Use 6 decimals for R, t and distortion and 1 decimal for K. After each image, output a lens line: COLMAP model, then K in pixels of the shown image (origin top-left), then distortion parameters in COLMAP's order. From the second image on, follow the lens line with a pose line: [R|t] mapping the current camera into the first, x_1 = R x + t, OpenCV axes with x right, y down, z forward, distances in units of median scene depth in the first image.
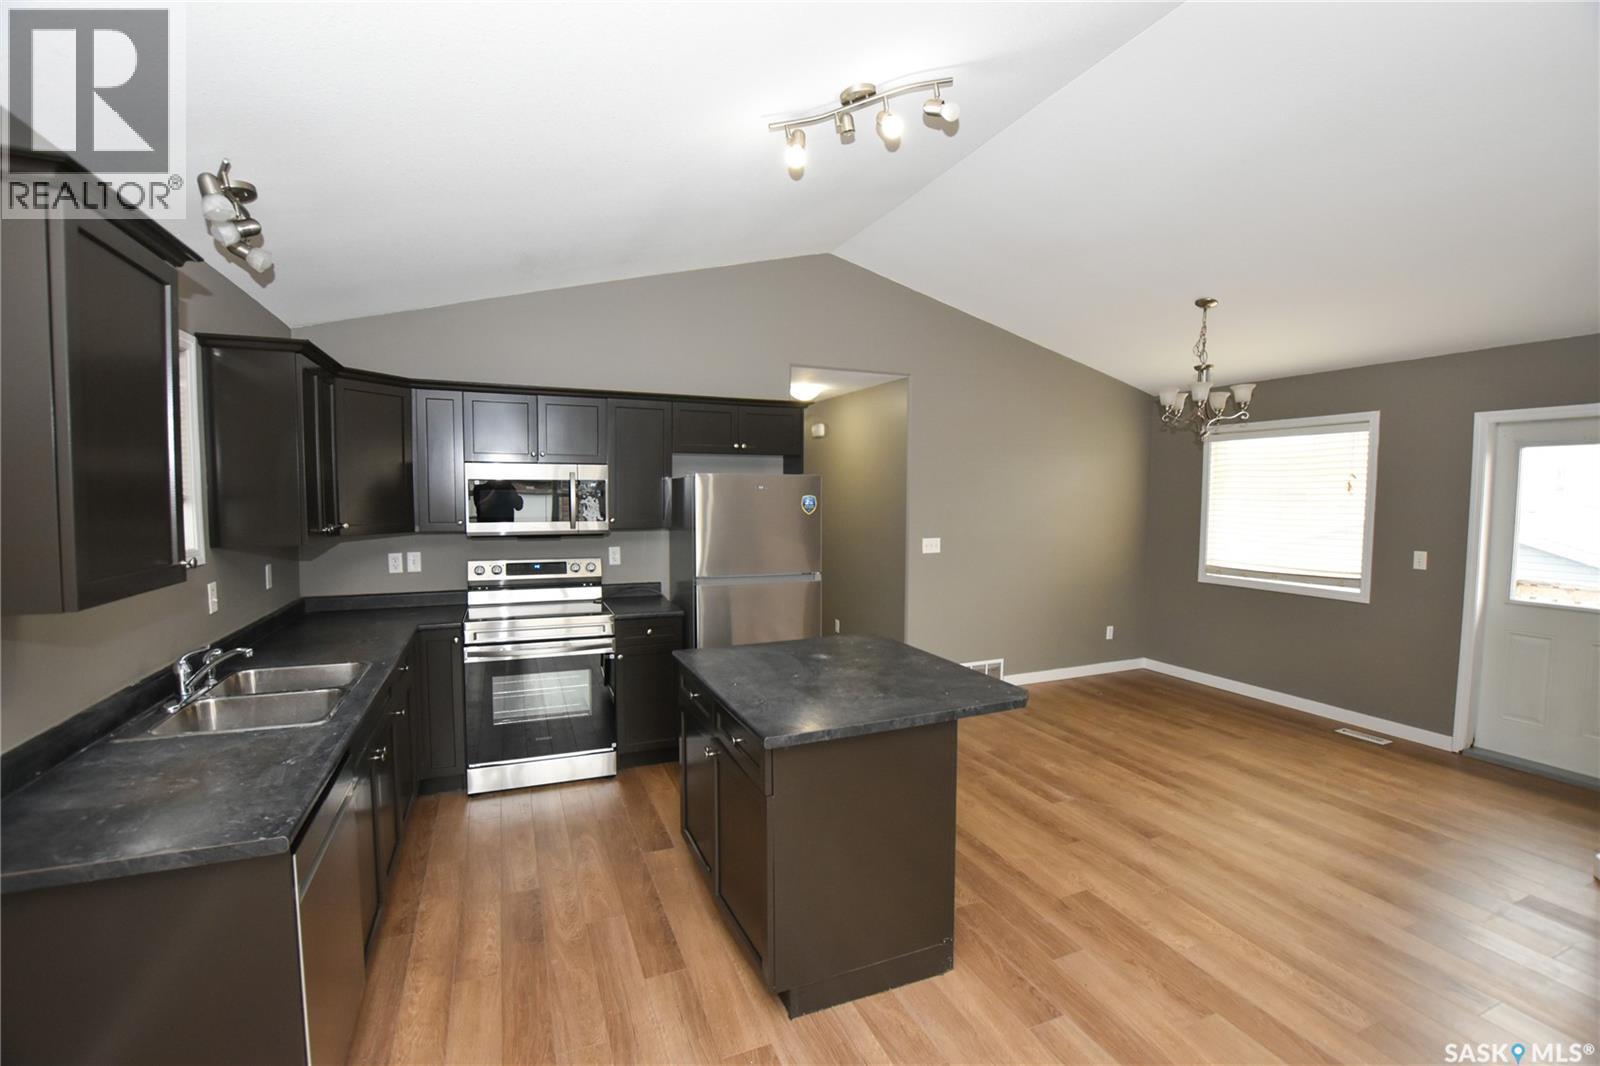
lens RADIAL K [[705.7, 0, 794.7], [0, 705.7, 534.8], [0, 0, 1]] dist [-0.035574, 0.006661]
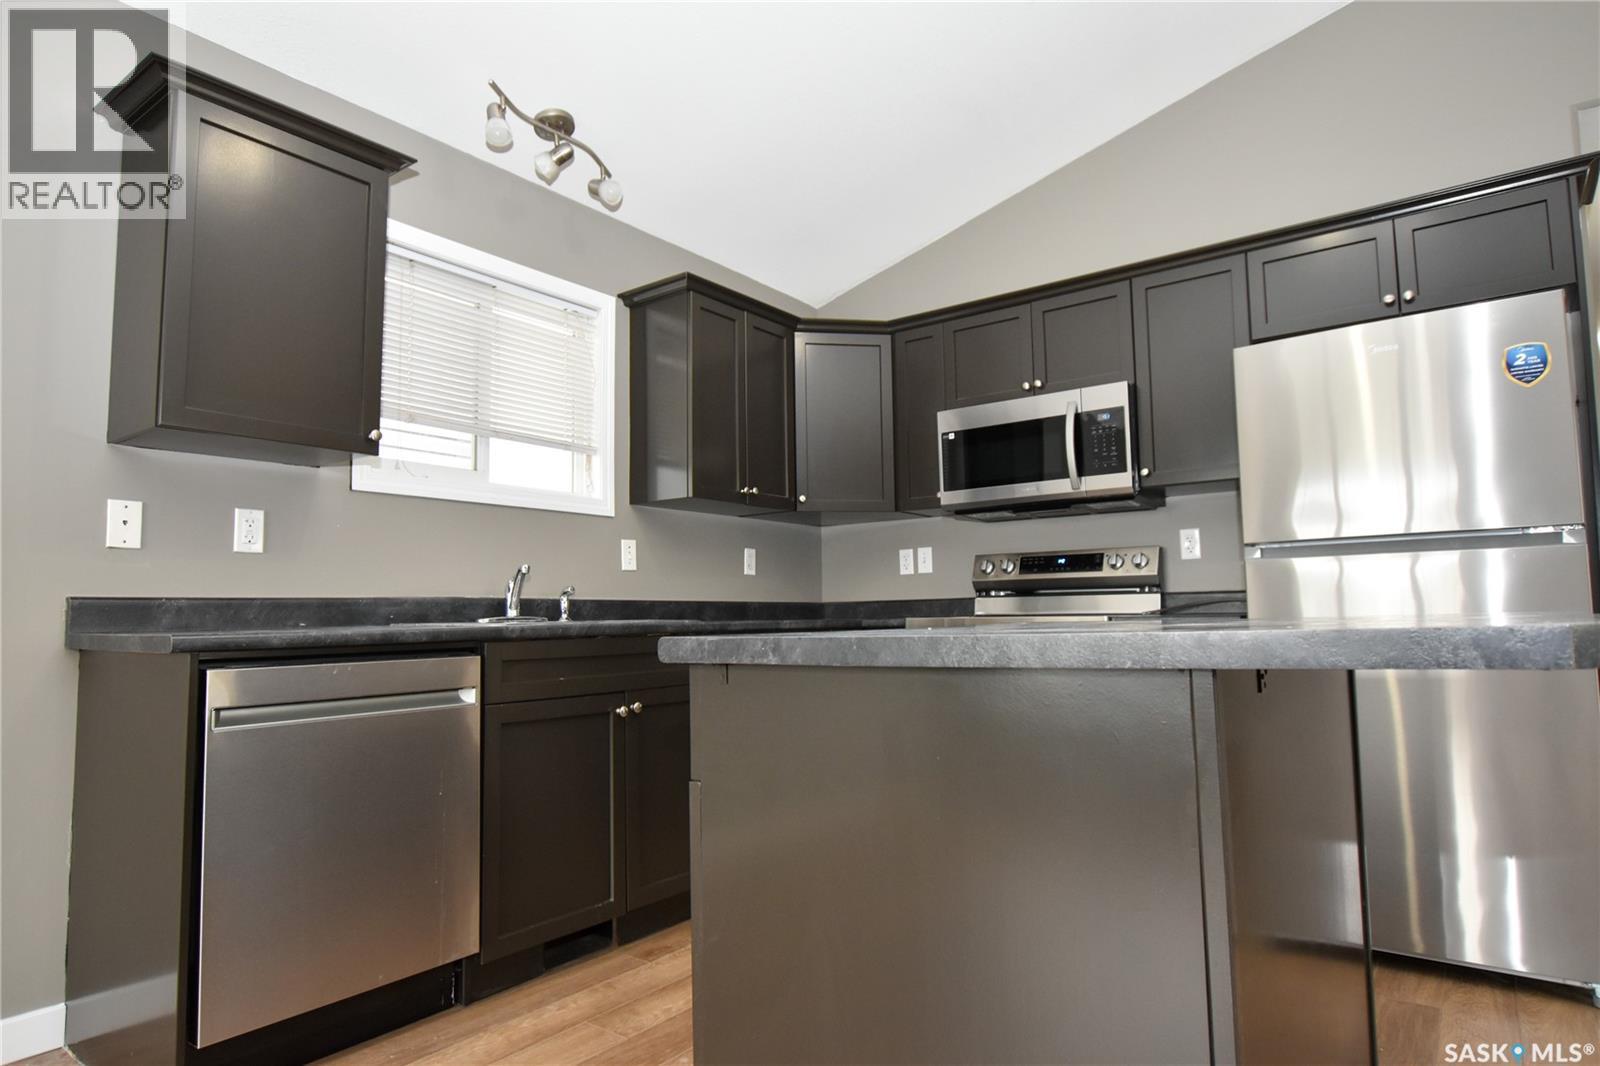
lens RADIAL K [[930.3, 0, 800.0], [0, 930.3, 533.0], [0, 0, 1]] dist [-0.001850, -0.000091]
pose [[0.503596, -0.089487, -0.859292, 0.274613], [-0.037429, 0.991427, -0.125183, 0.143721], [0.863128, 0.095204, 0.495929, 0.368113]]
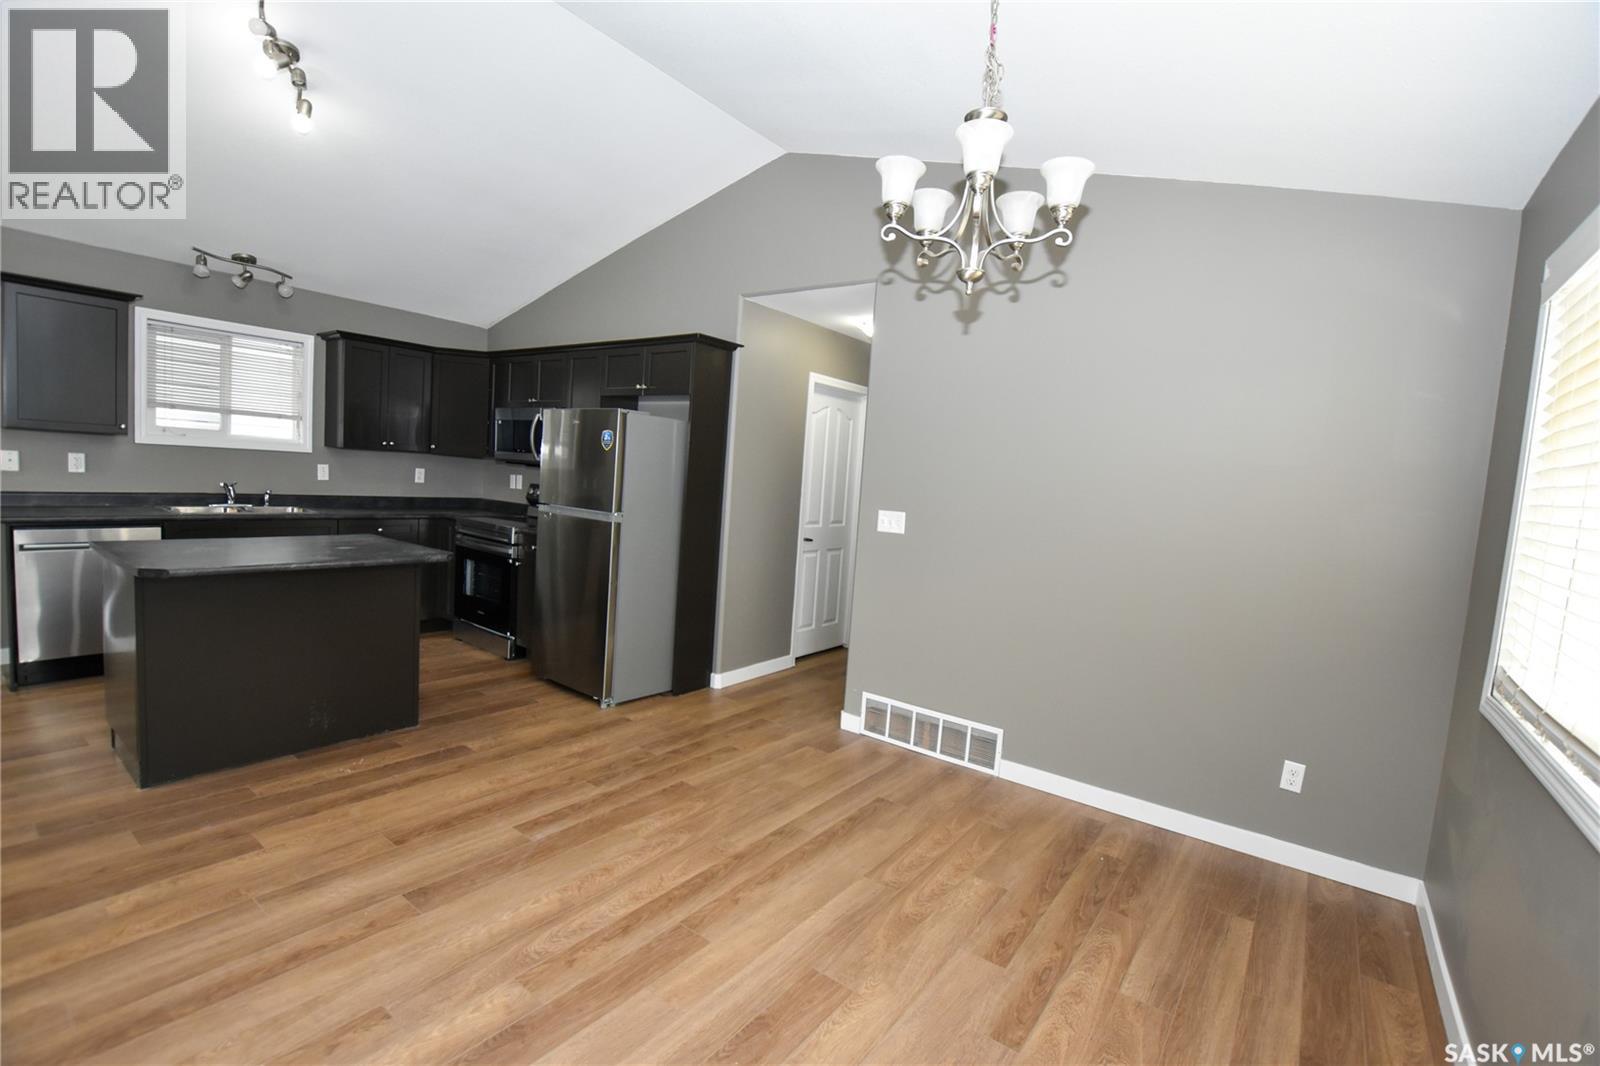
lens RADIAL K [[705.7, 0, 794.7], [0, 705.7, 534.8], [0, 0, 1]] dist [-0.035574, 0.006661]
pose [[0.510294, 0.108741, -0.853097, 0.984286], [-0.121973, 0.991097, 0.053371, 0.002041], [0.851306, 0.076820, 0.519015, 0.745054]]
